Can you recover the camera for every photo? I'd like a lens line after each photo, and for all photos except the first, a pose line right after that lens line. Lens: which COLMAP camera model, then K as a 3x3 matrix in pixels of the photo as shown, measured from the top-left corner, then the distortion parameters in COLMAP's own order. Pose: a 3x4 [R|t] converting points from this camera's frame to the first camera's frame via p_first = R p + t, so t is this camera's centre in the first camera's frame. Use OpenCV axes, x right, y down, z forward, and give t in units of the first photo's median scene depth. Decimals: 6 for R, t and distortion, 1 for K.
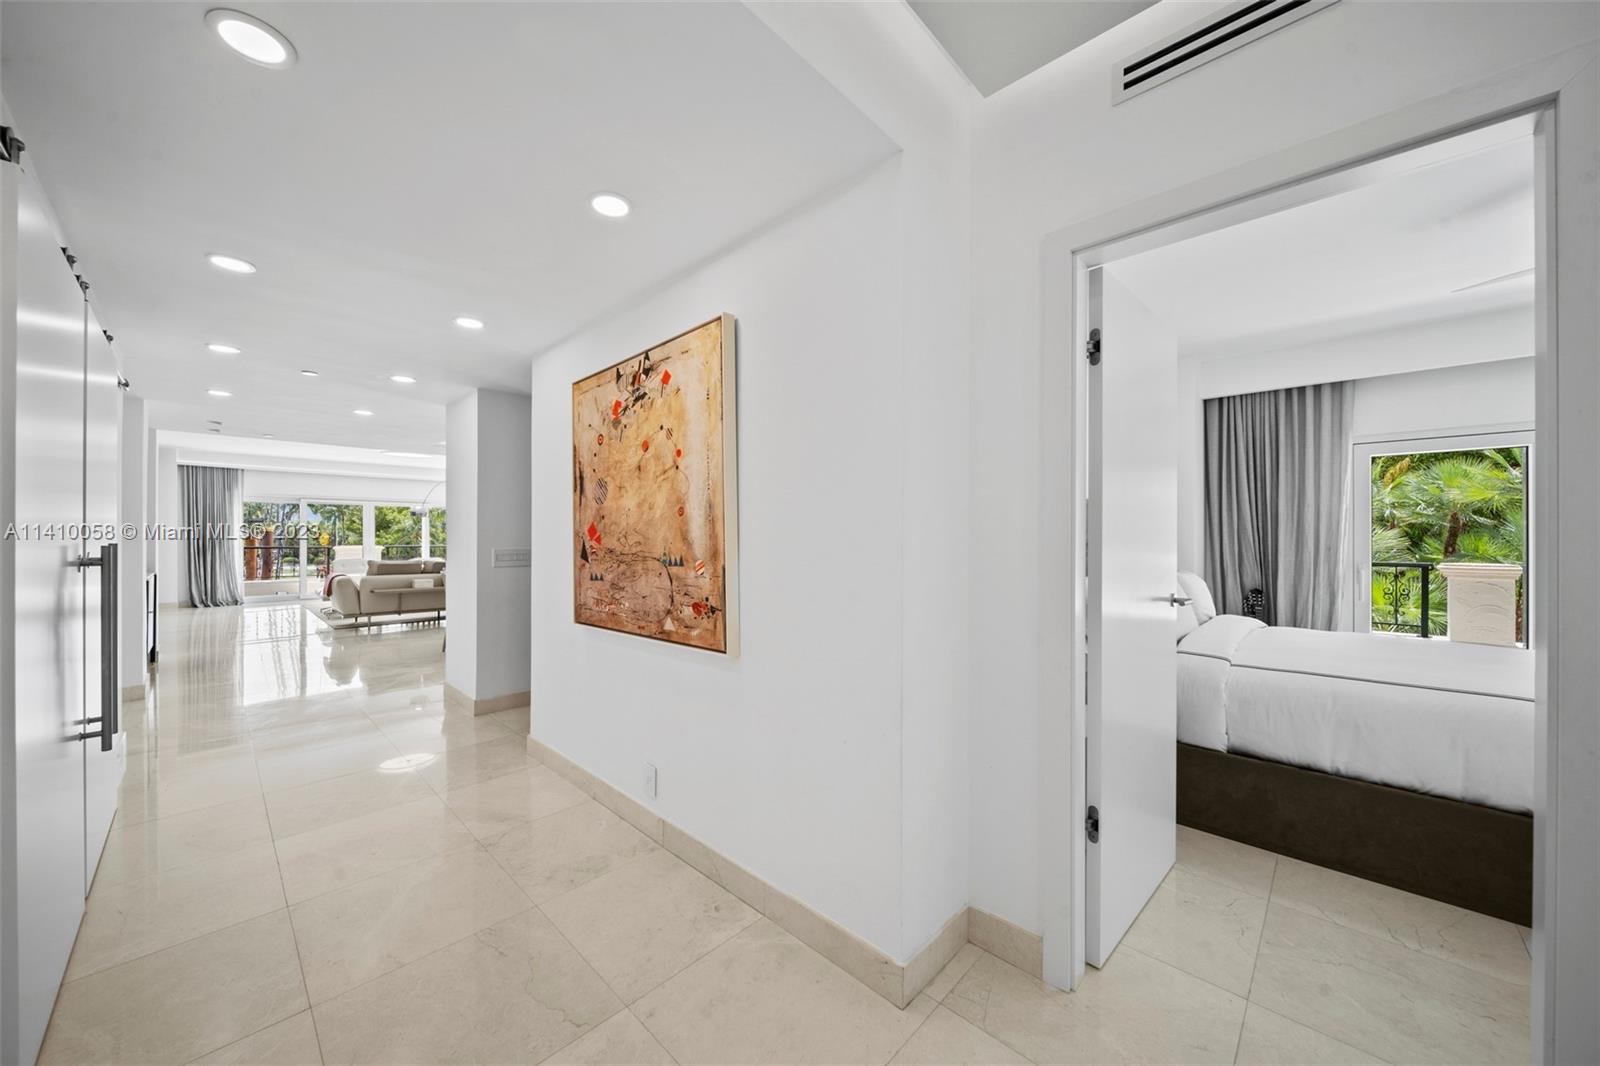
lens RADIAL K [[568.9, 0, 797.3], [0, 568.9, 535.8], [0, 0, 1]] dist [-0.000694, -0.000060]
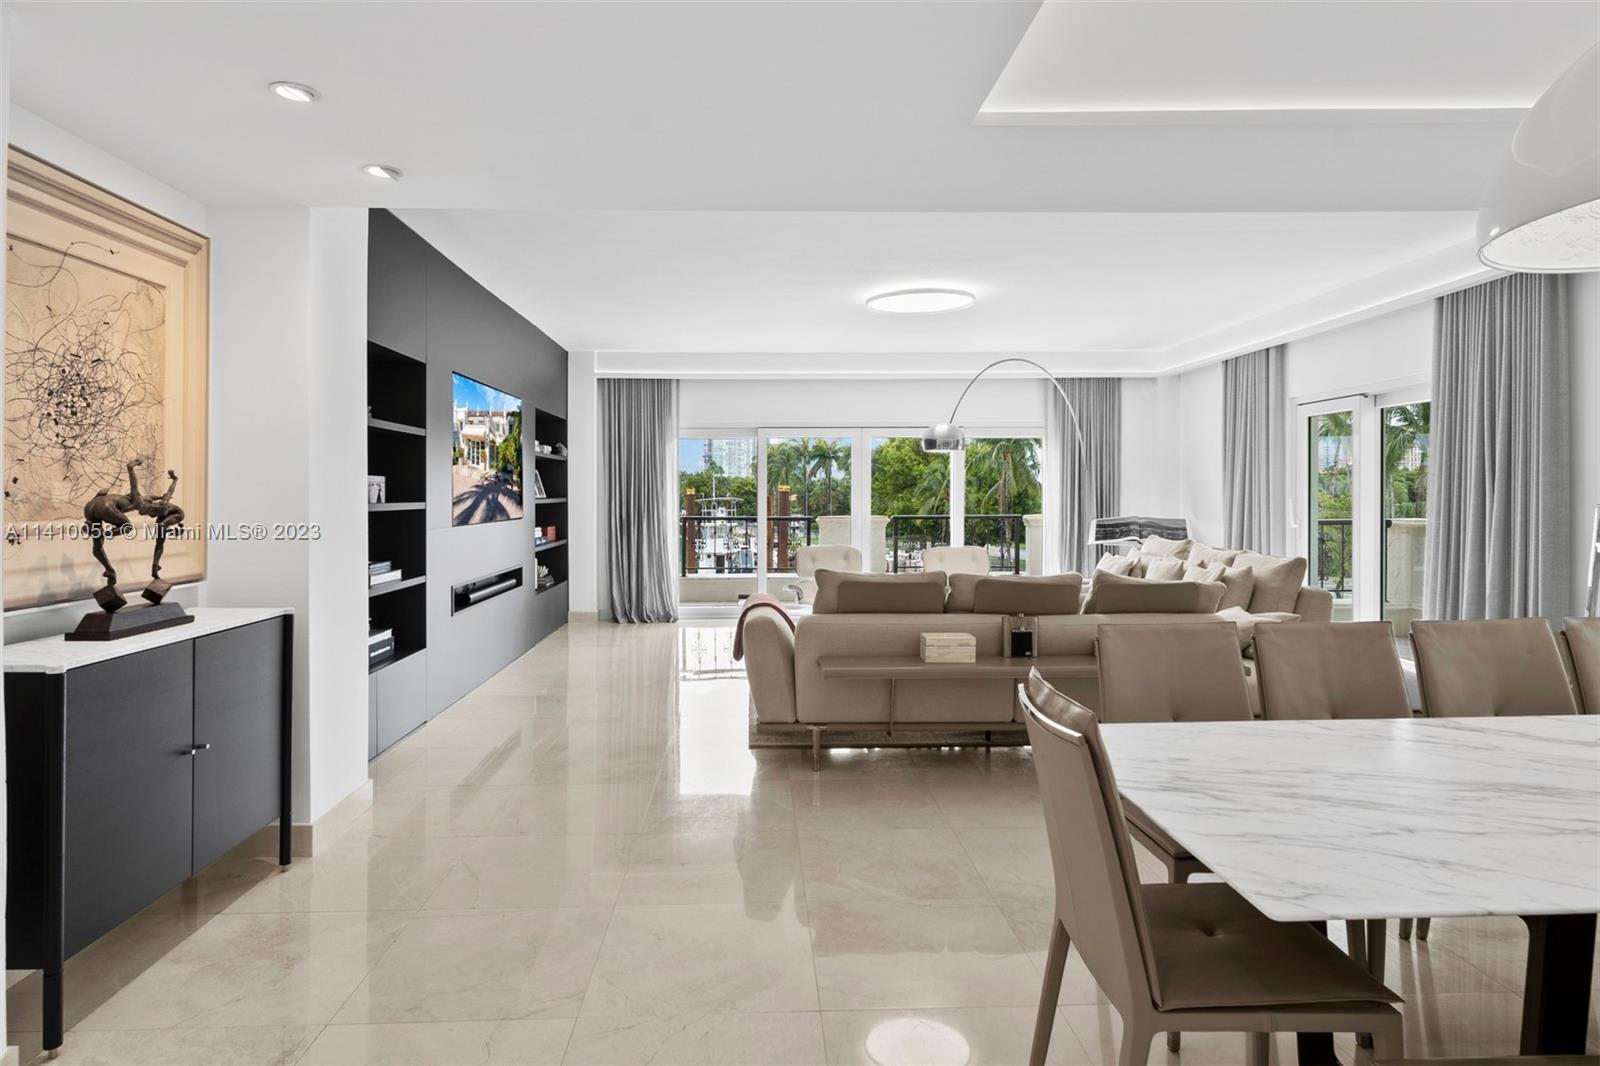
lens RADIAL K [[907.6, 0, 782.7], [0, 907.6, 479.0], [0, 0, 1]] dist [0.015089, -0.000361]
pose [[0.718947, -0.017192, -0.694853, -0.286470], [0.004141, 0.999782, -0.020453, -0.000540], [0.695053, 0.011827, 0.718861, 0.439737]]
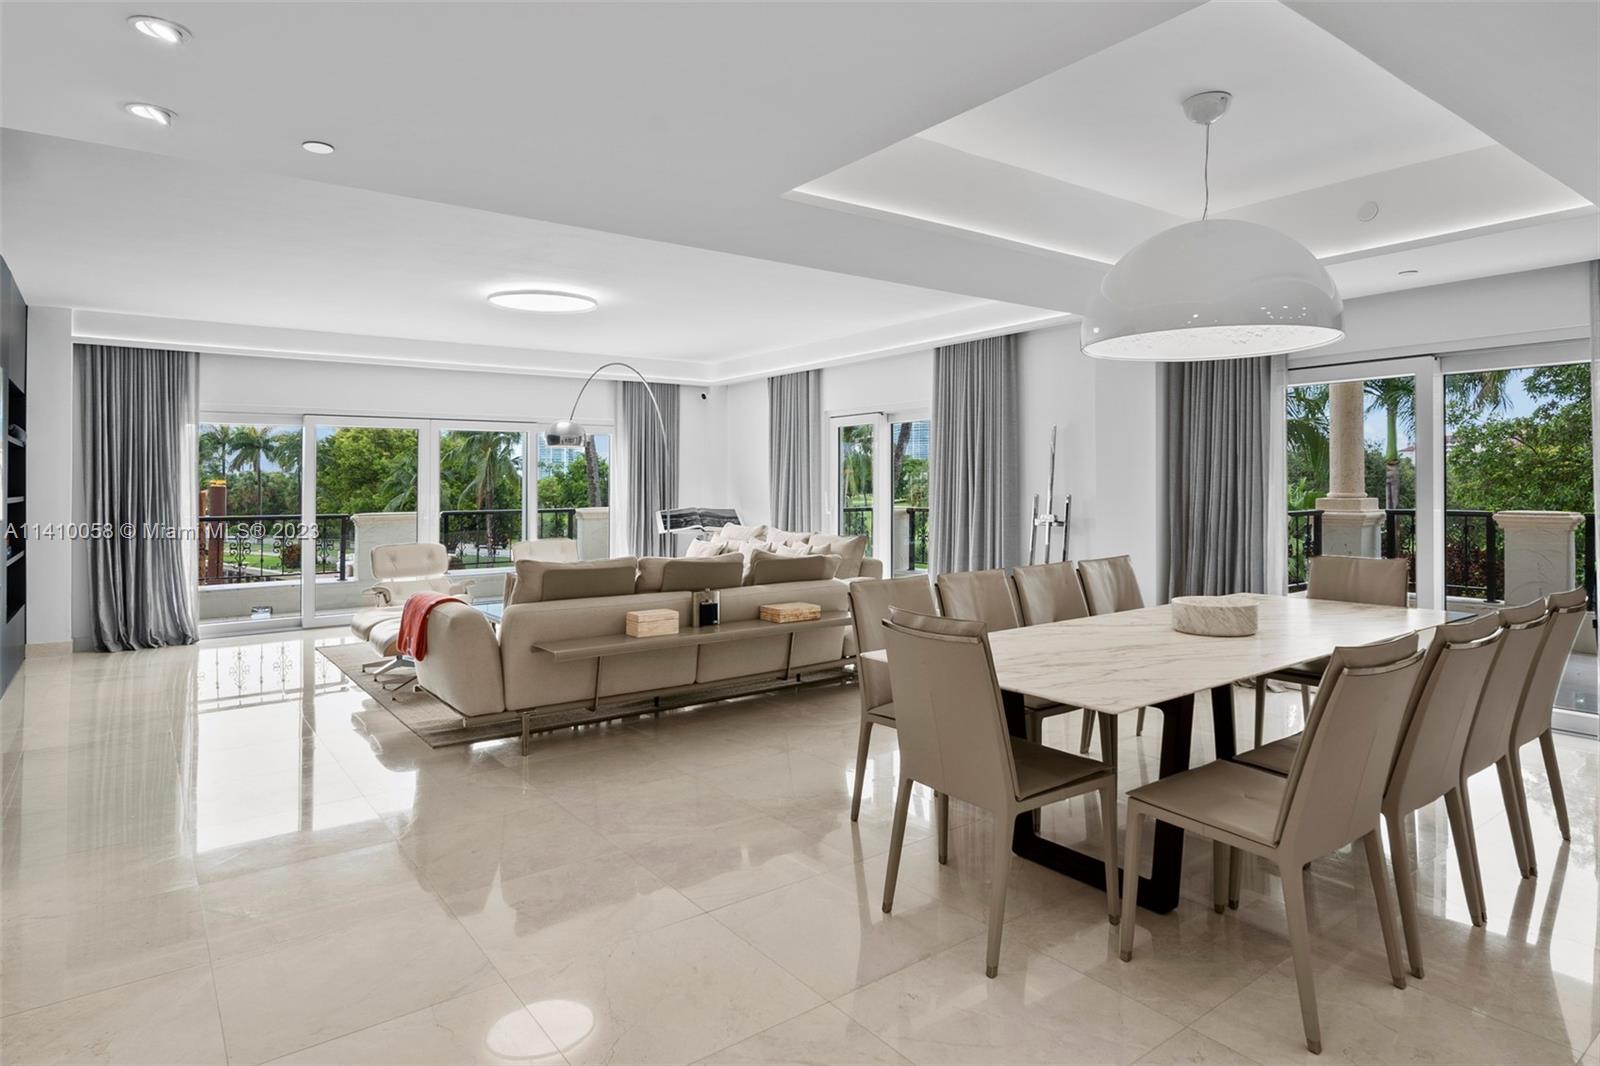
lens RADIAL K [[896.4, 0, 824.9], [0, 896.4, 470.8], [0, 0, 1]] dist [0.020592, -0.001663]
pose [[0.987818, -0.012986, -0.155070, -0.356288], [0.010024, 0.999752, -0.019872, -0.000385], [0.155289, 0.018075, 0.987704, 0.350442]]
